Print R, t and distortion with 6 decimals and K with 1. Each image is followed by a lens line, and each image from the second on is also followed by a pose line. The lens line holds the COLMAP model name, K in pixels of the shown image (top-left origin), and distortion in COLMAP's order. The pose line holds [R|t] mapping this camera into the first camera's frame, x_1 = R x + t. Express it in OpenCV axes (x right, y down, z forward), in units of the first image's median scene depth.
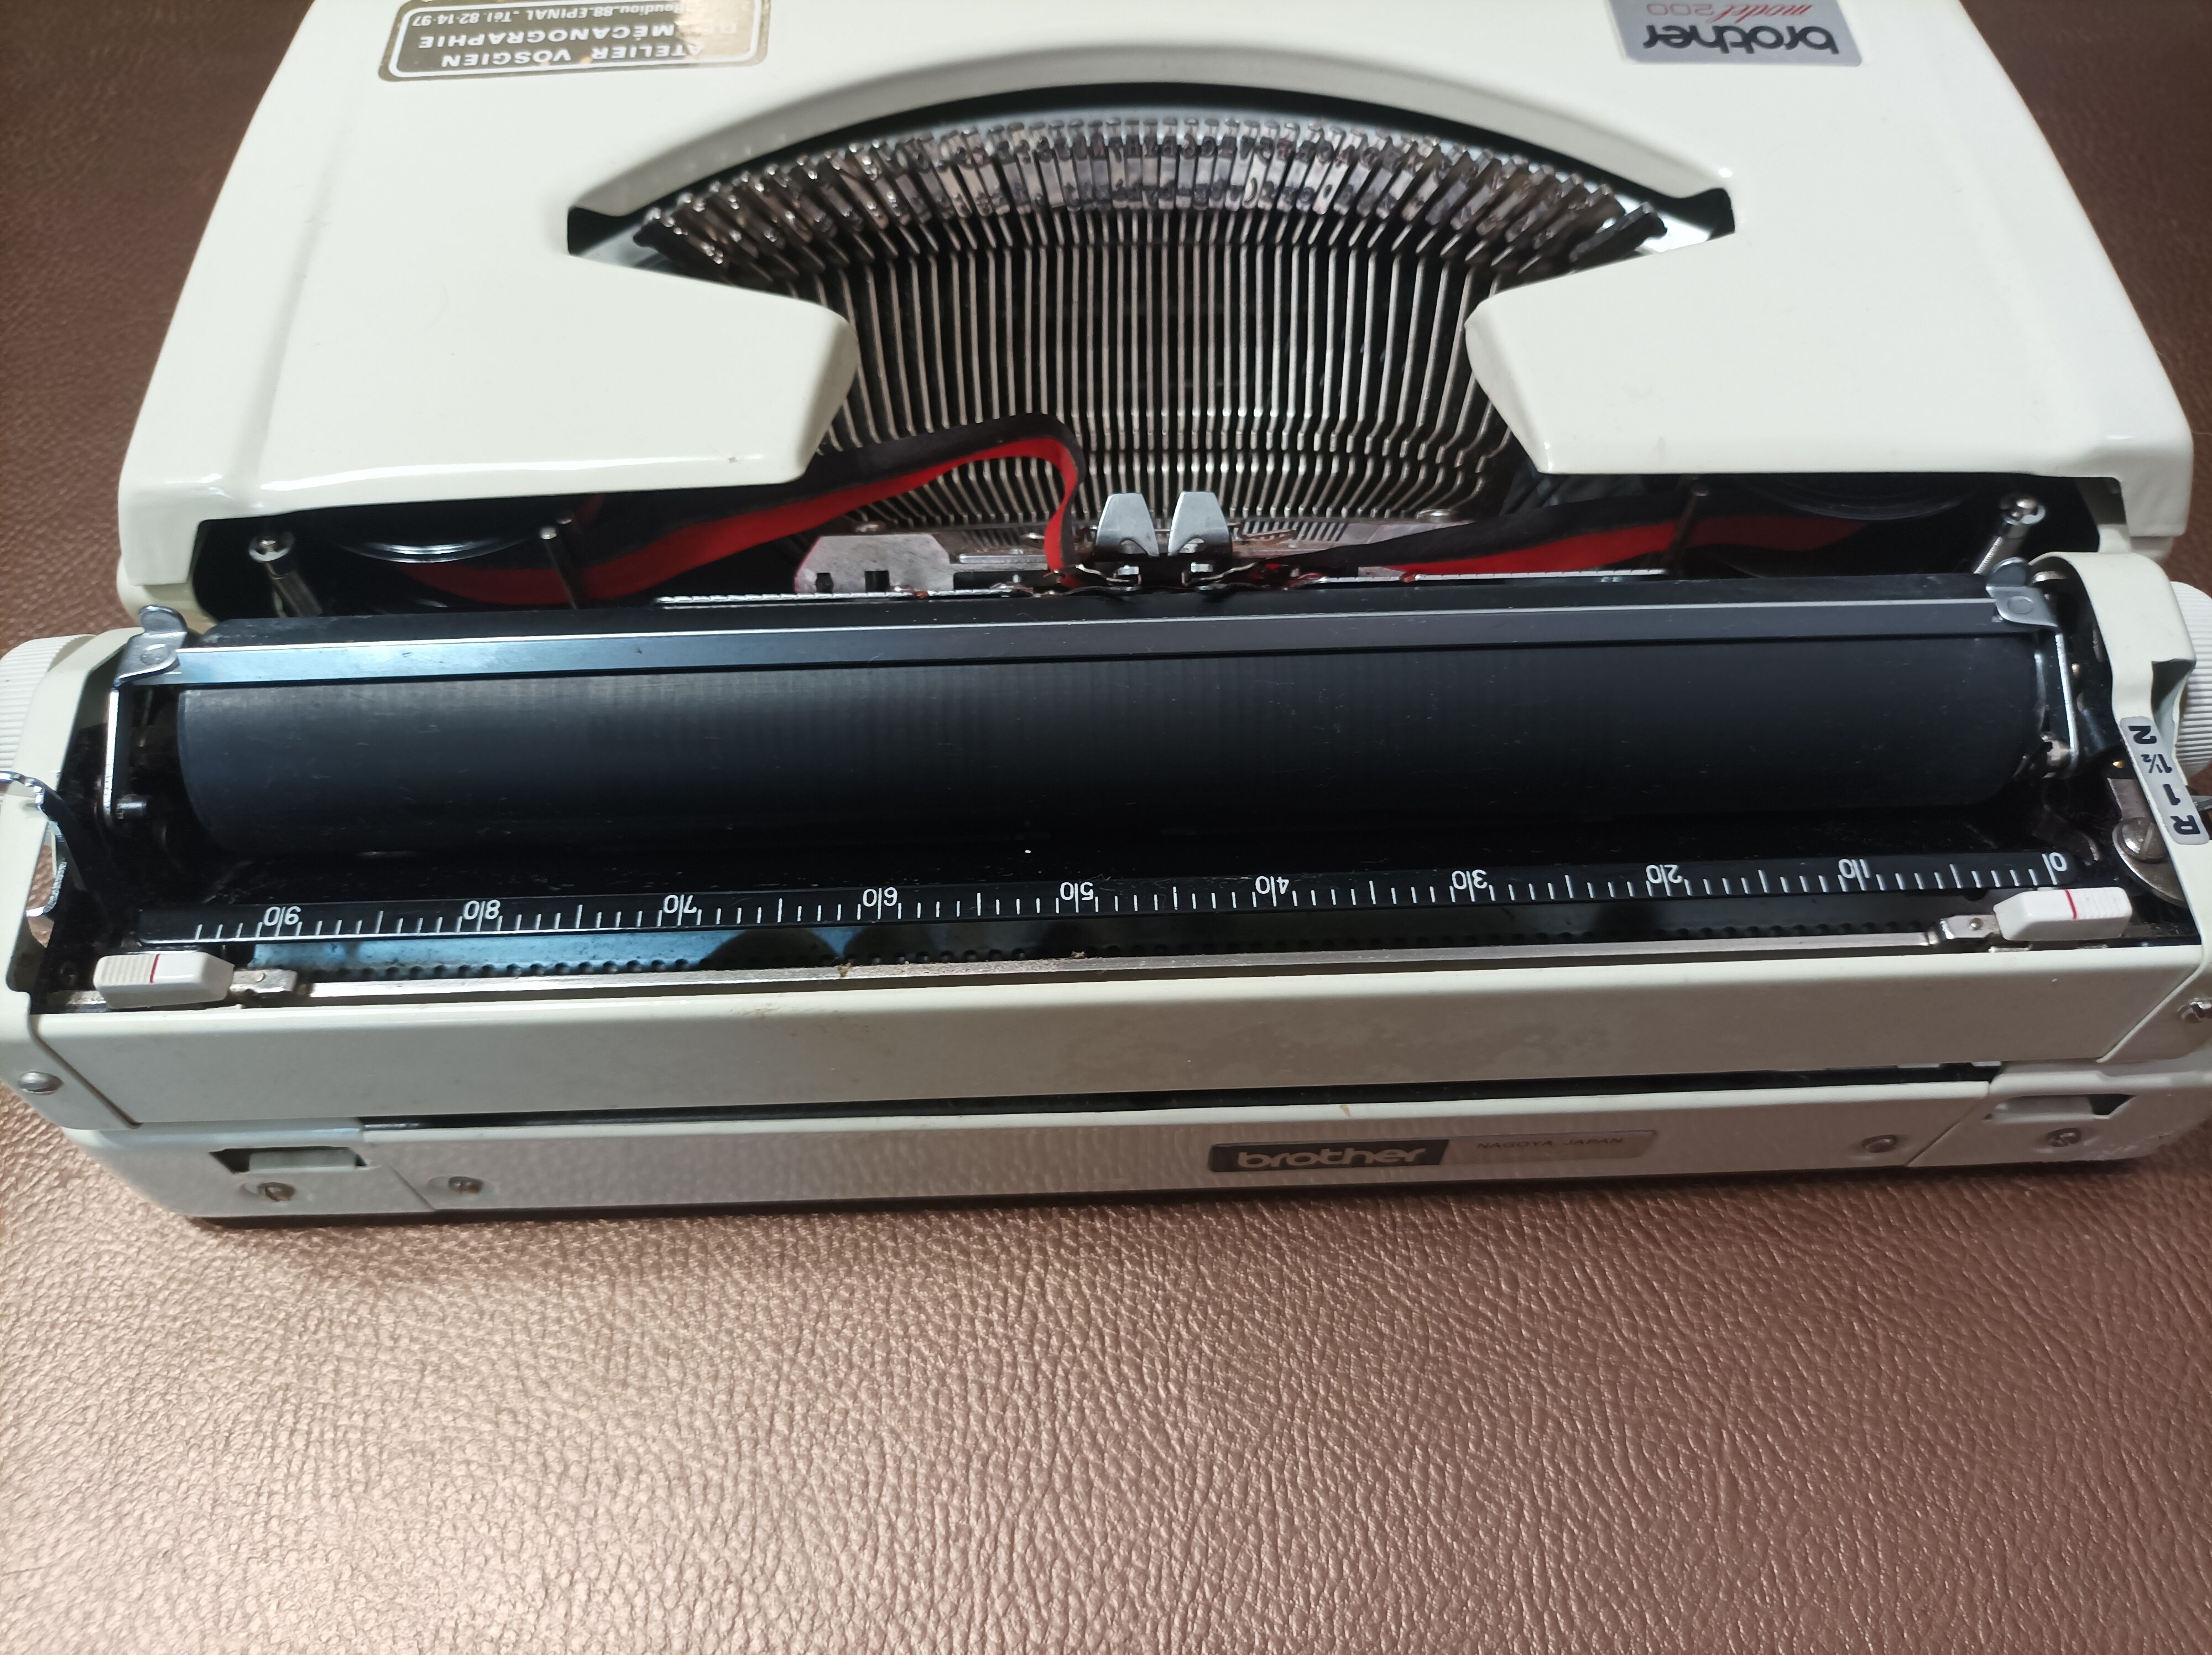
lens RADIAL K [[1684.2, 0, 1105.9], [0, 1684.2, 825.0], [0, 0, 1]] dist [-0.008058, -0.001725]
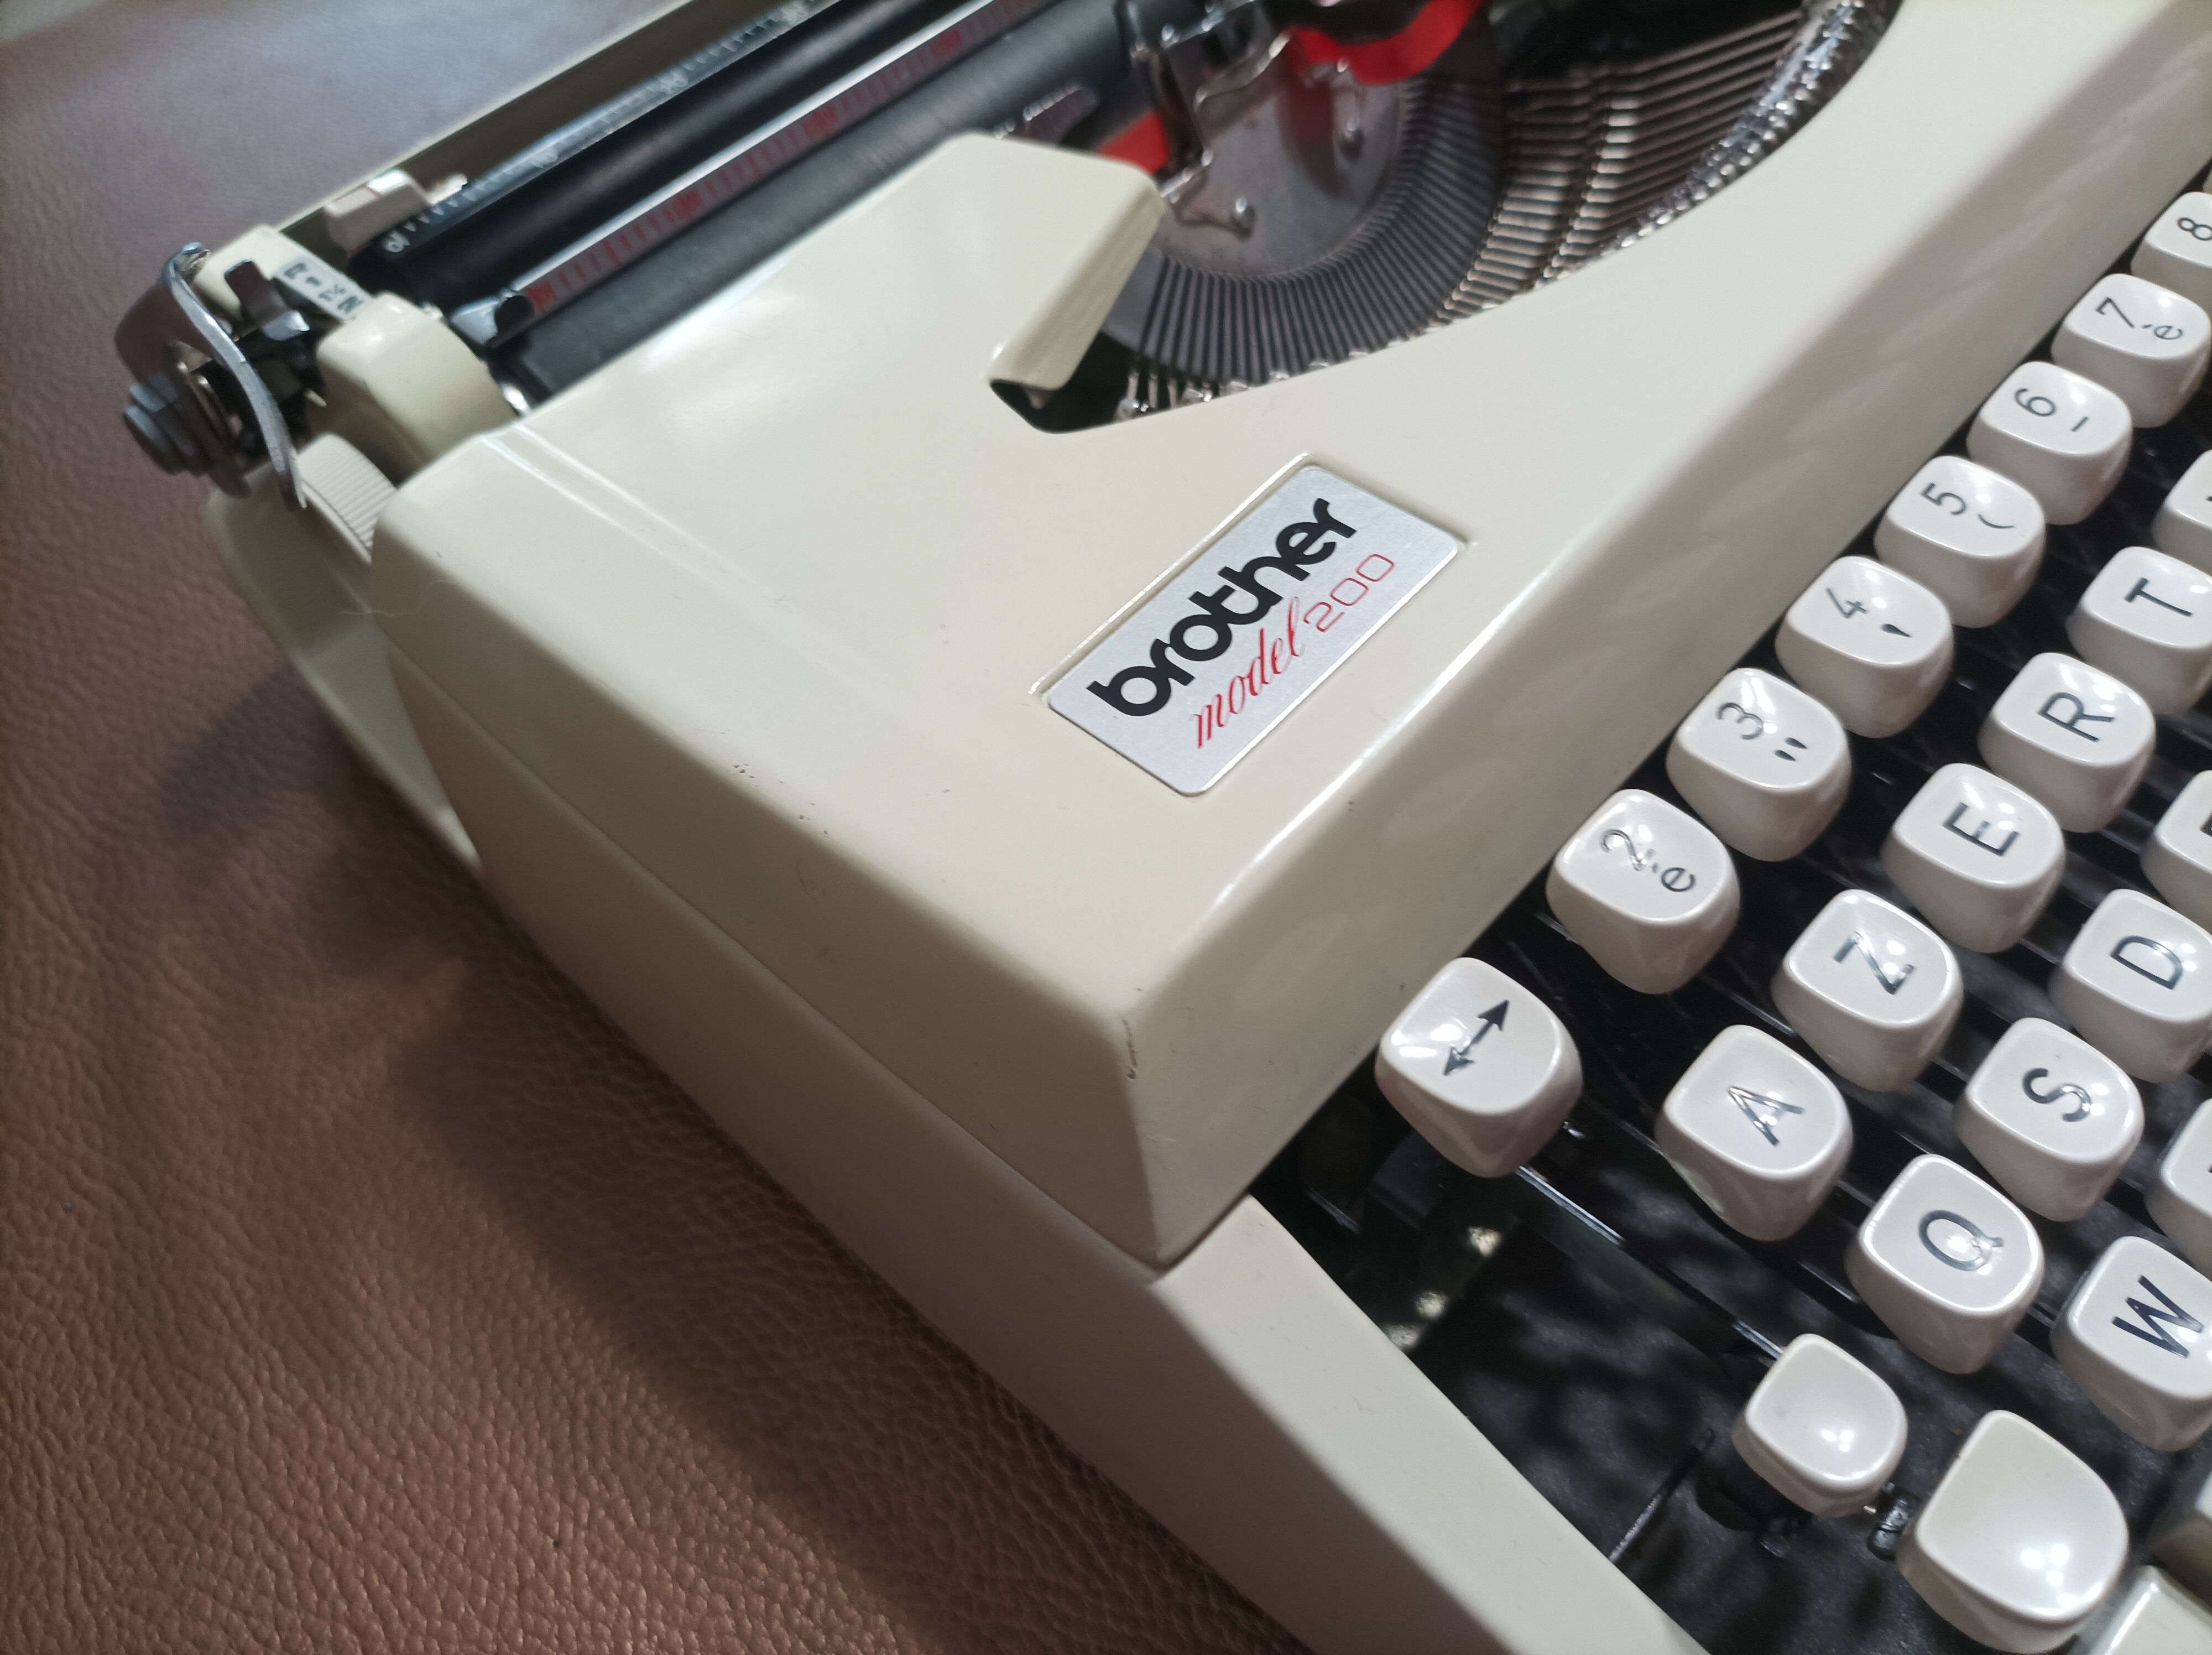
lens RADIAL K [[1684.2, 0, 1122.0], [0, 1684.2, 840.1], [0, 0, 1]] dist [-0.008058, -0.001725]
pose [[-0.712545, 0.601199, -0.361718, 1.097961], [-0.544883, -0.149369, 0.825101, -1.556579], [0.442020, 0.785015, 0.434015, 1.317440]]
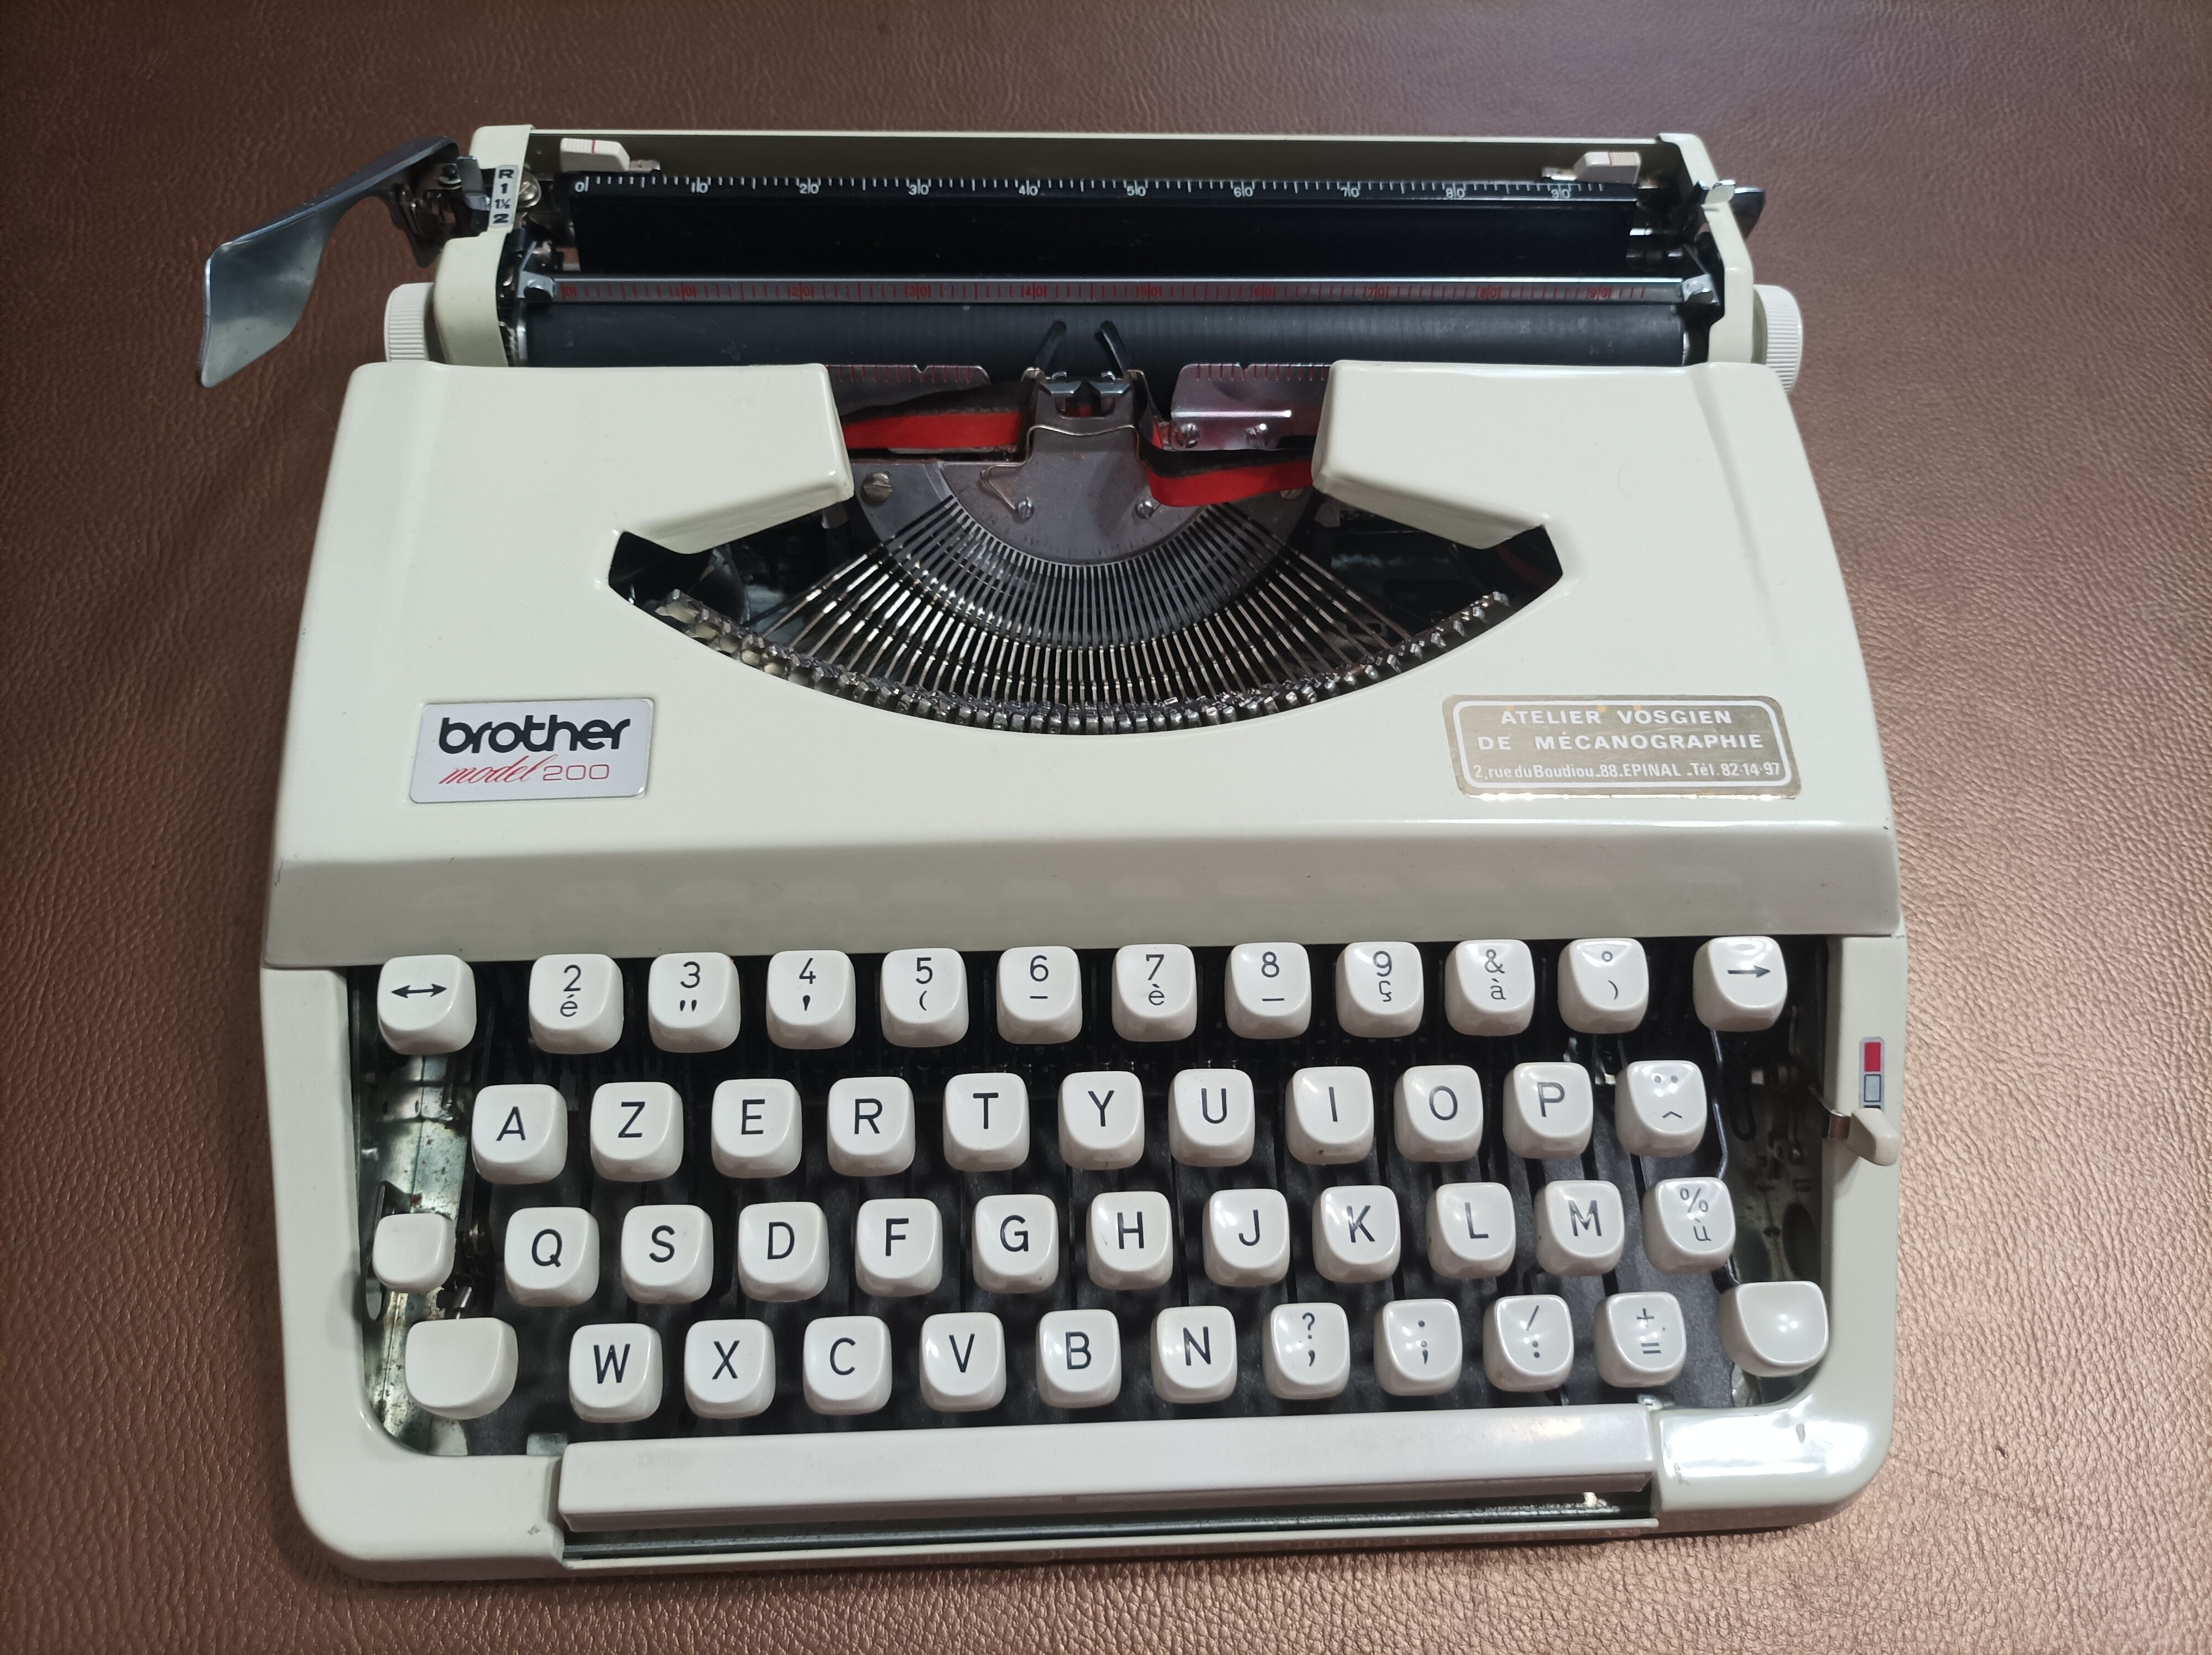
lens RADIAL K [[1684.2, 0, 1105.8], [0, 1684.2, 825.3], [0, 0, 1]] dist [-0.008058, -0.001725]
pose [[-0.998529, -0.015960, -0.051817, 0.123549], [-0.036366, -0.511708, 0.858390, -2.336524], [-0.040215, 0.859011, 0.510375, 0.827897]]
